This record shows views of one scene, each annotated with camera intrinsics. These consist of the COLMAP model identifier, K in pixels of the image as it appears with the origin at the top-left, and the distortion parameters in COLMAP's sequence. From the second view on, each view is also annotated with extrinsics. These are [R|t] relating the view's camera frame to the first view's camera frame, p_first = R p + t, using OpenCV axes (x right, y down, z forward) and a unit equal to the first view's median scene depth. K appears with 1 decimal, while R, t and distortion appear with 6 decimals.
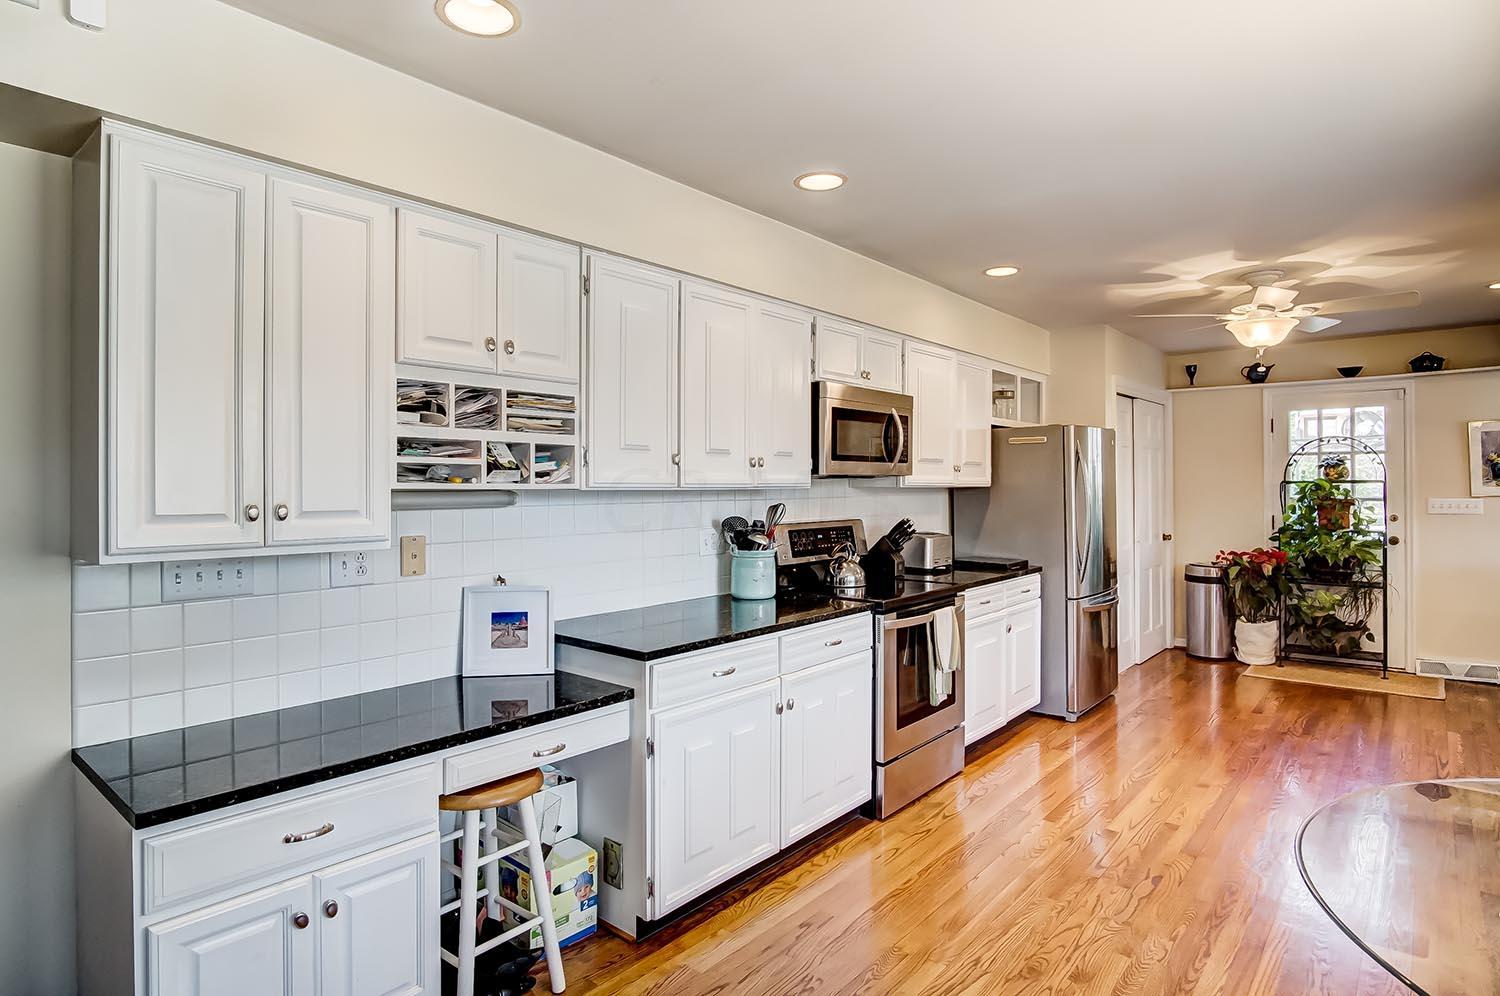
lens RADIAL K [[812.5, 0, 760.1], [0, 812.5, 474.6], [0, 0, 1]] dist [-0.002210, -0.000612]
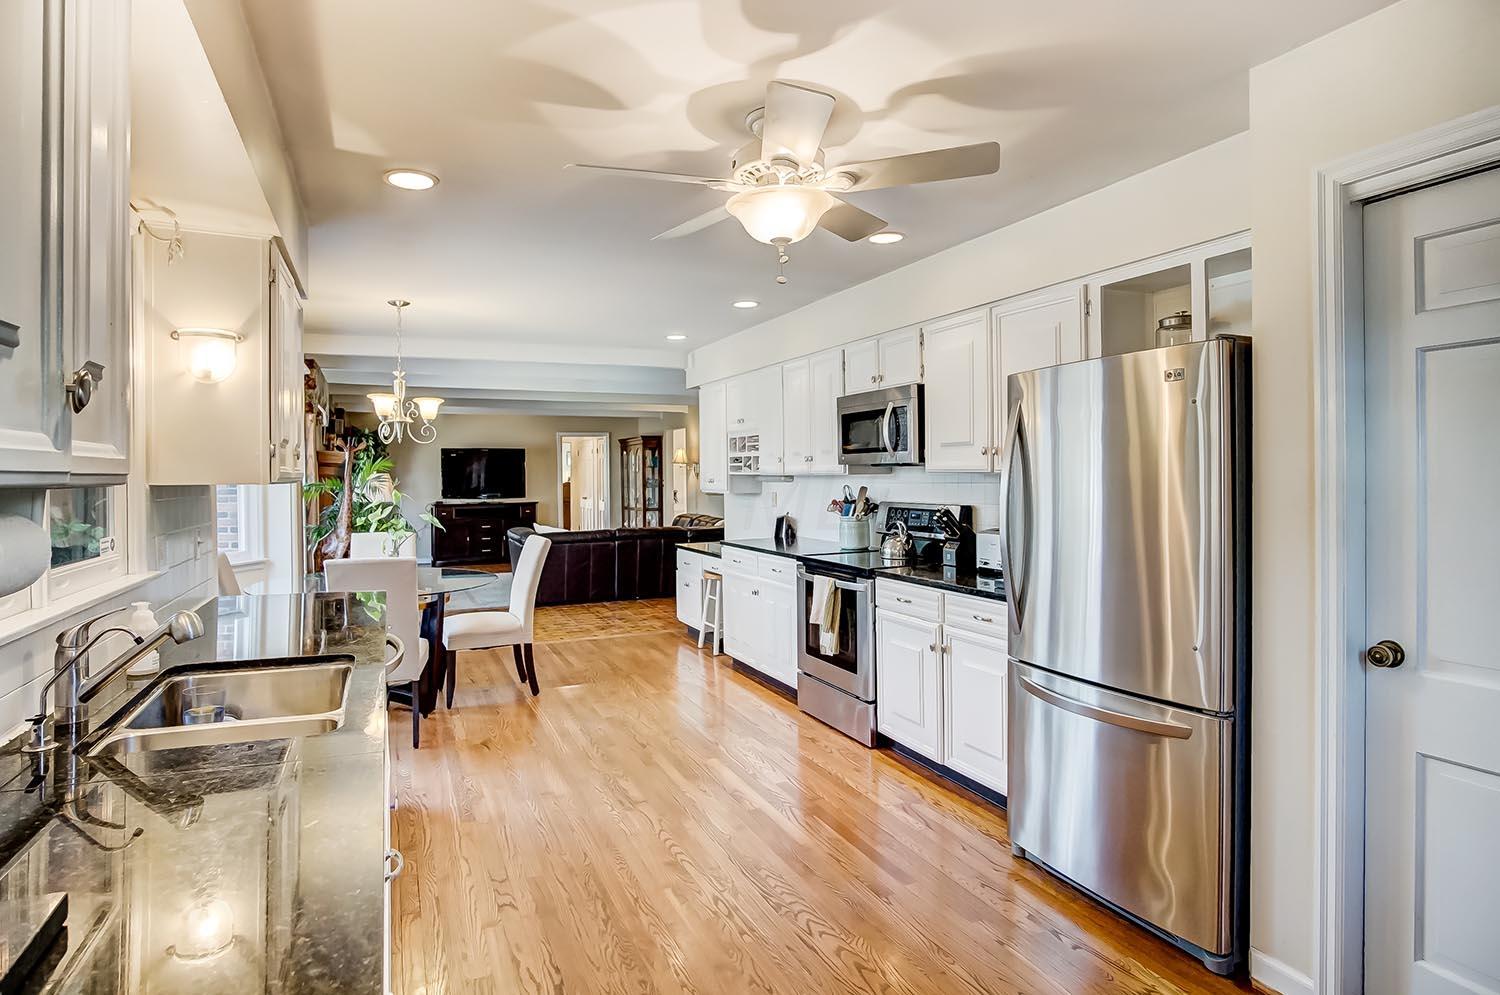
lens RADIAL K [[812.5, 0, 760.1], [0, 812.5, 474.1], [0, 0, 1]] dist [-0.002210, -0.000612]
pose [[-0.436608, 0.007431, -0.899621, 1.256788], [0.020520, 0.999788, -0.001700, 0.014483], [0.899418, -0.019203, -0.436668, 1.351923]]
